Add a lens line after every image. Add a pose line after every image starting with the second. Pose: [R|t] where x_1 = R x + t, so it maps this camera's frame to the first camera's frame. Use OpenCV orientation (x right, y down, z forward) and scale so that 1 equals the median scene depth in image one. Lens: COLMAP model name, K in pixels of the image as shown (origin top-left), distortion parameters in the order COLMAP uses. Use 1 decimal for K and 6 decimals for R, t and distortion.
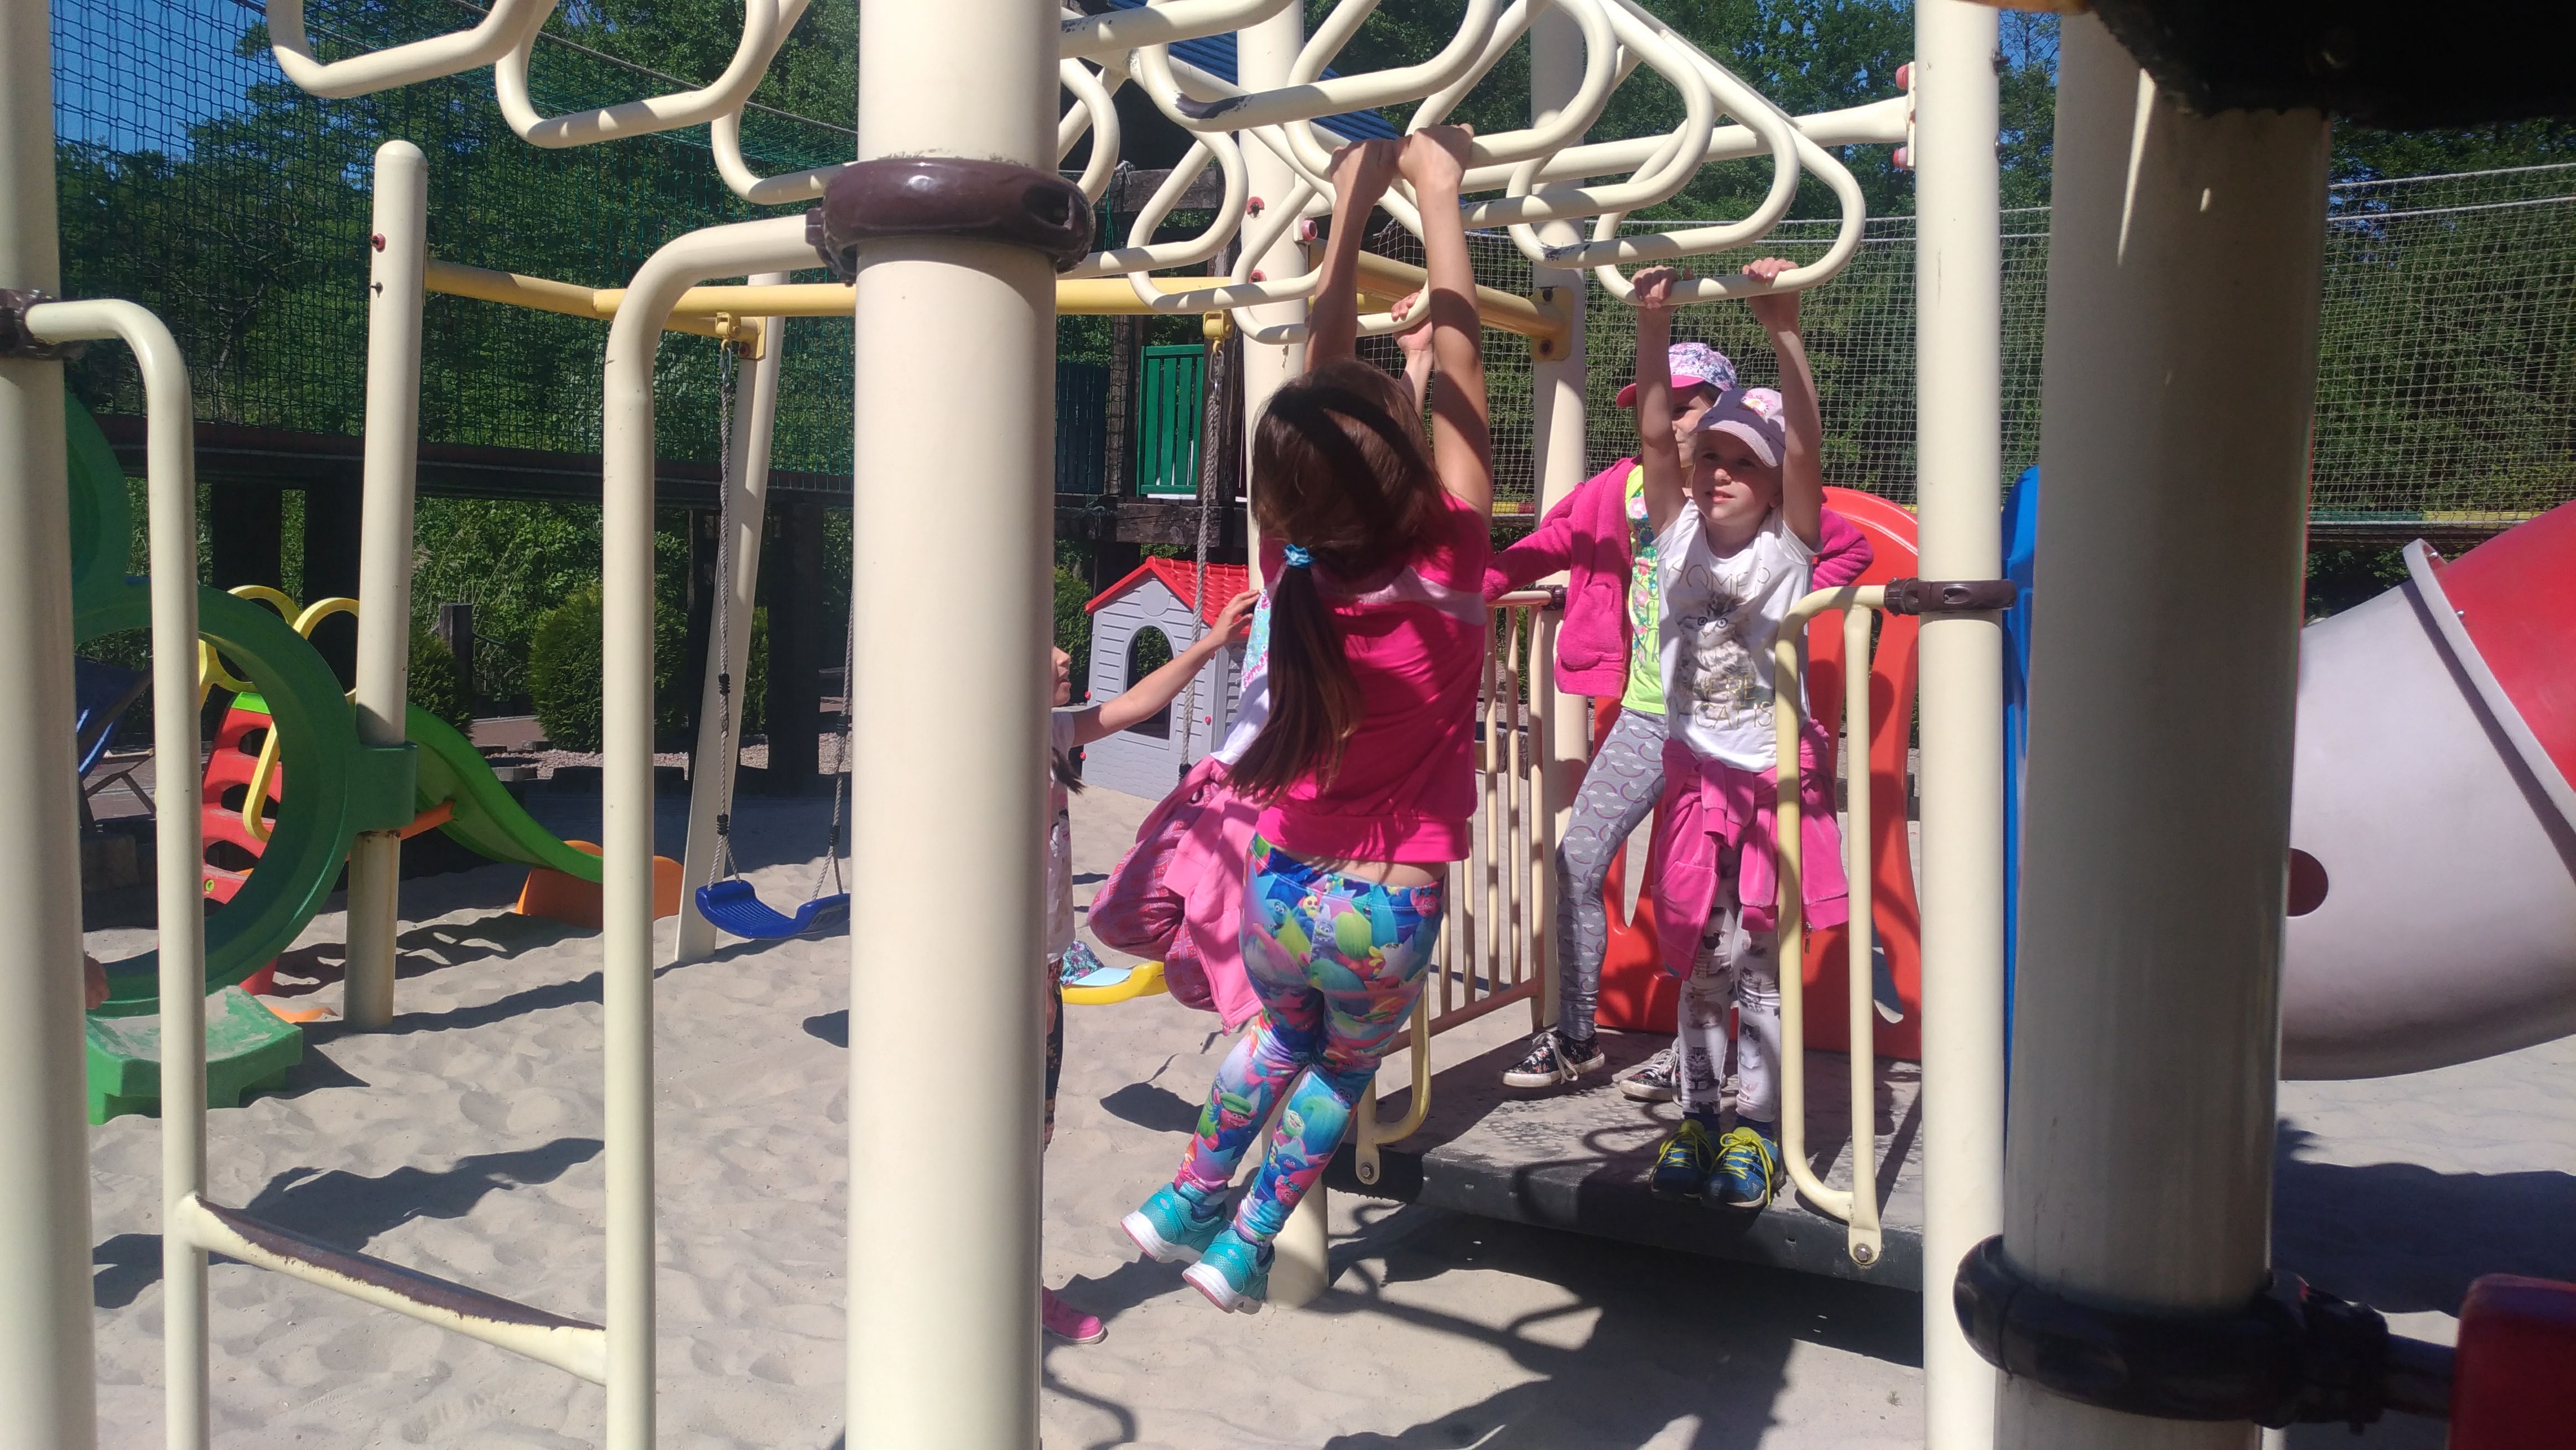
lens RADIAL K [[1995.4, 0, 1288.0], [0, 1995.4, 725.0], [0, 0, 1]] dist [-0.010436, 0.060326]
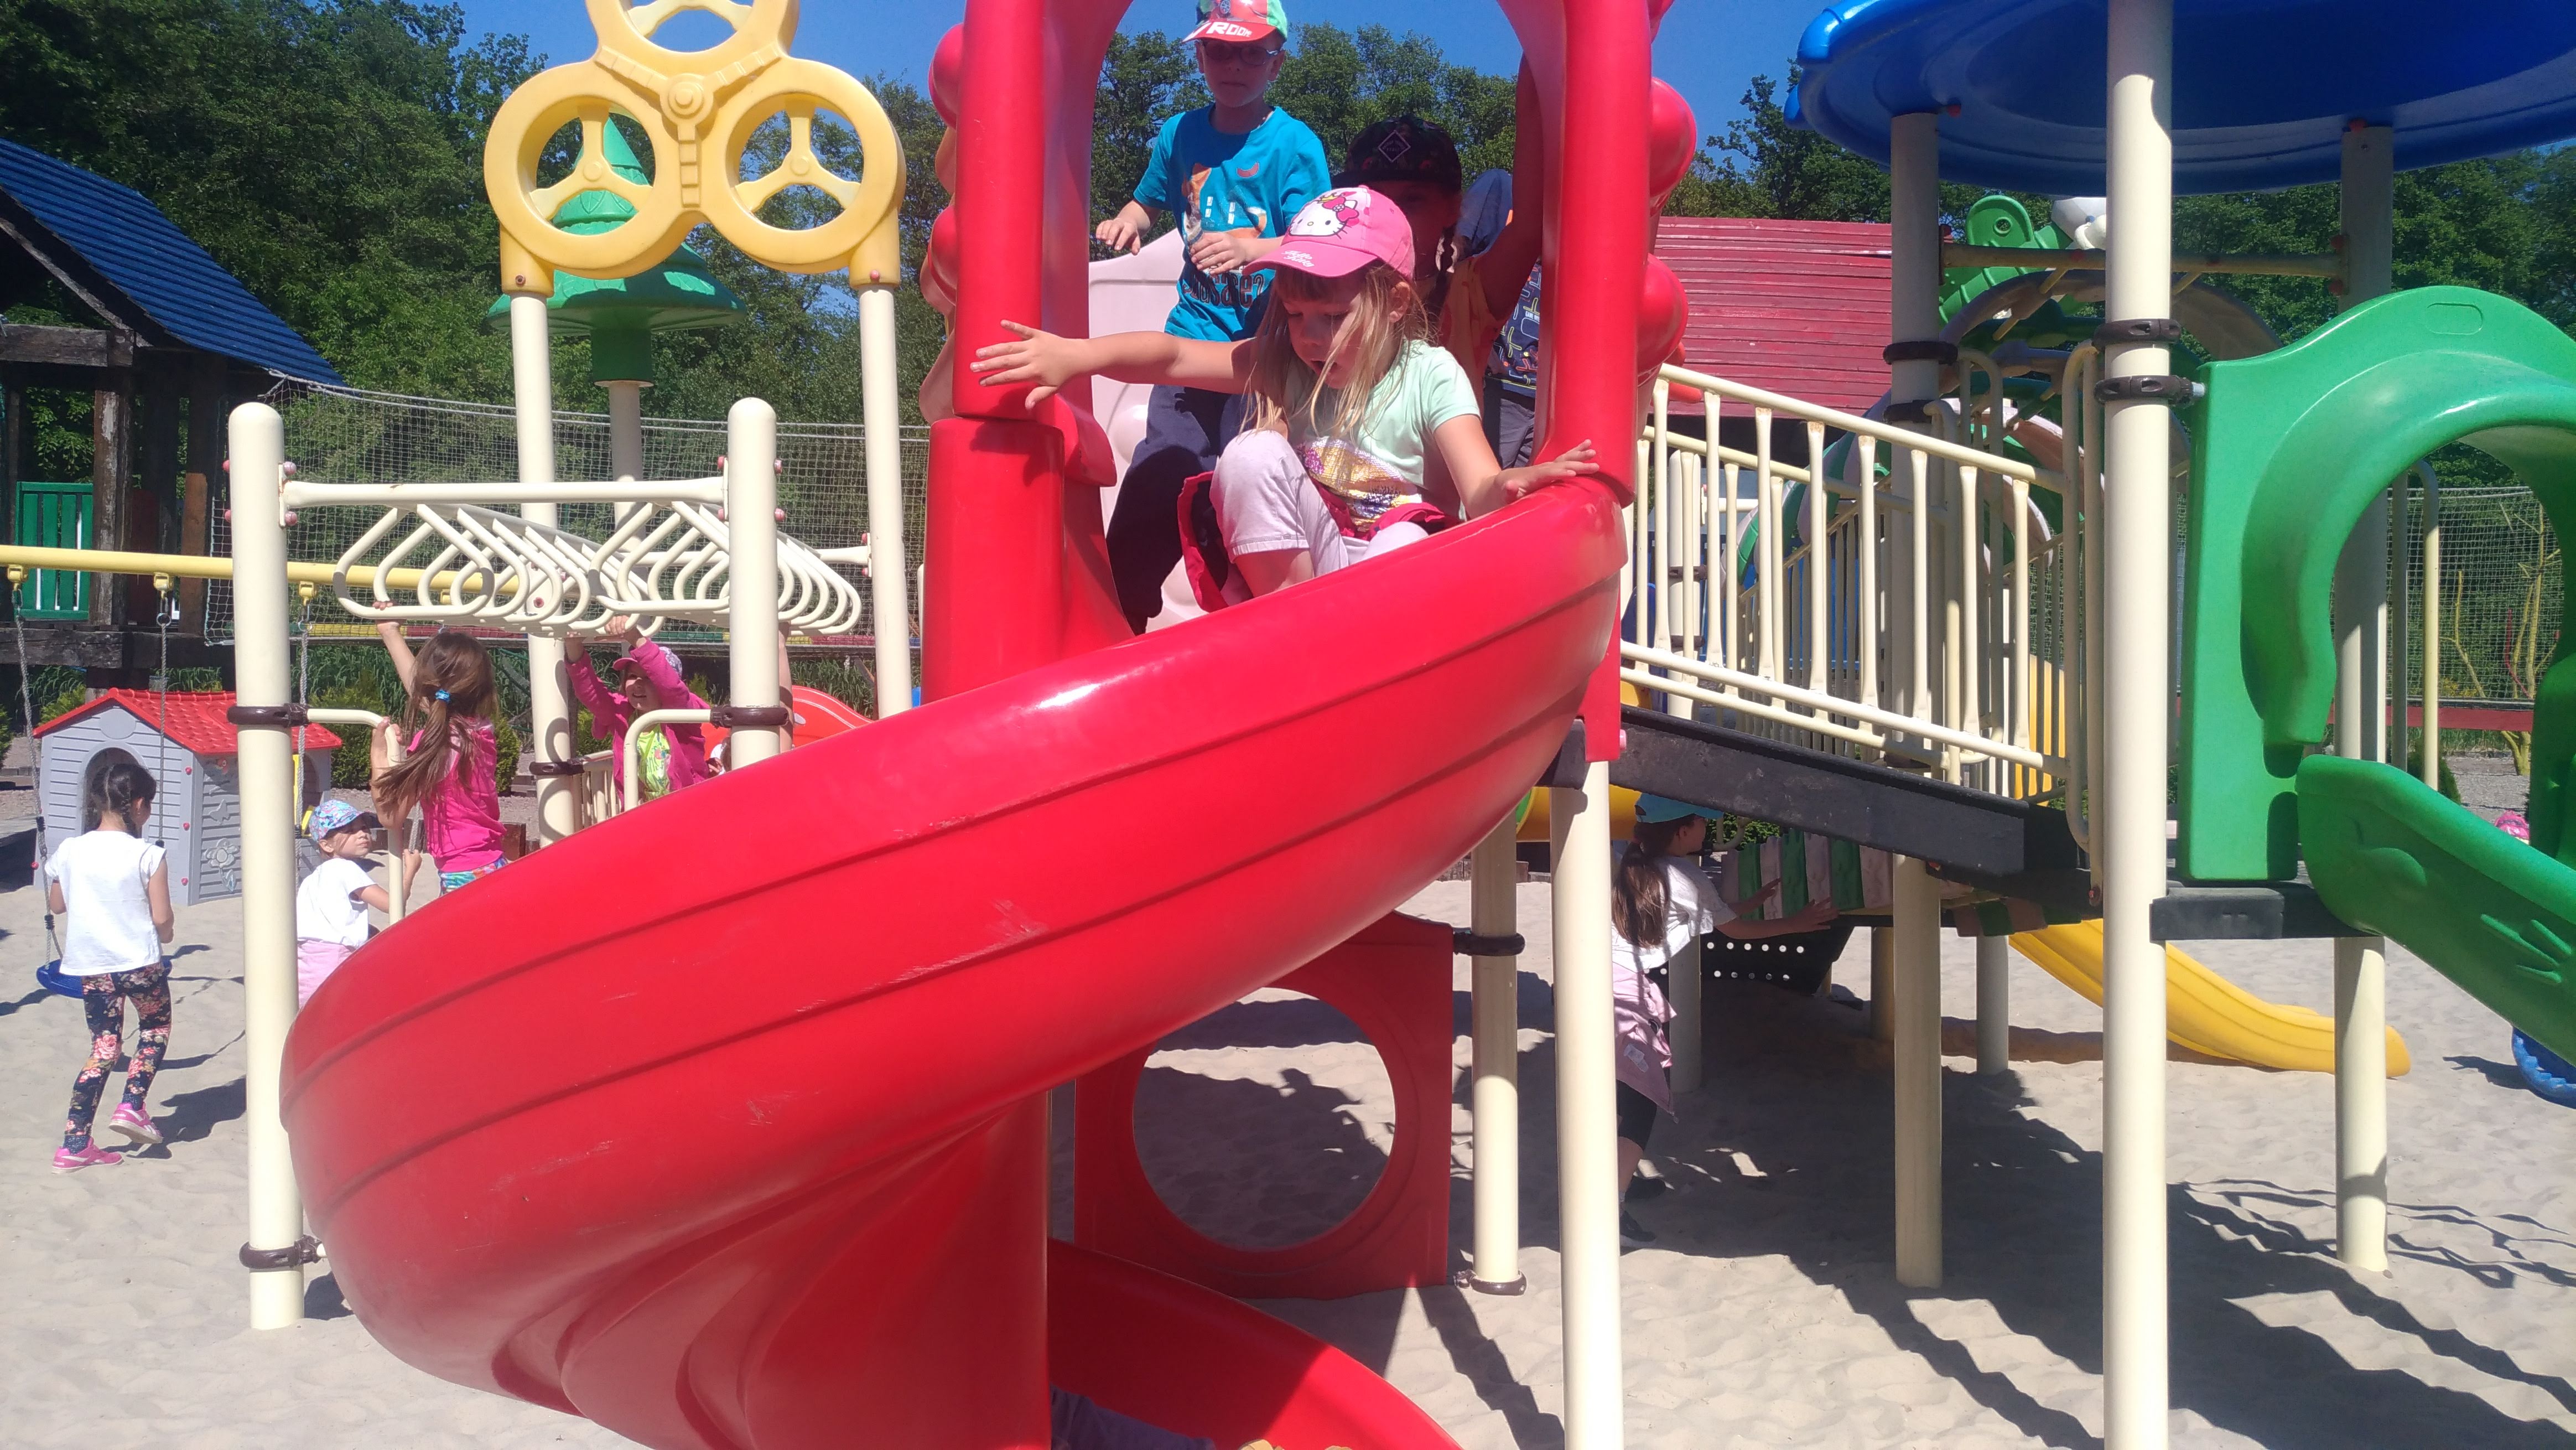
lens RADIAL K [[2019.4, 0, 1288.0], [0, 2019.4, 725.0], [0, 0, 1]] dist [-0.014395, 0.062217]
pose [[0.810680, -0.044567, 0.583790, -0.637957], [0.056097, 0.998424, -0.001679, -0.070827], [-0.582796, 0.034110, 0.811903, -1.121817]]
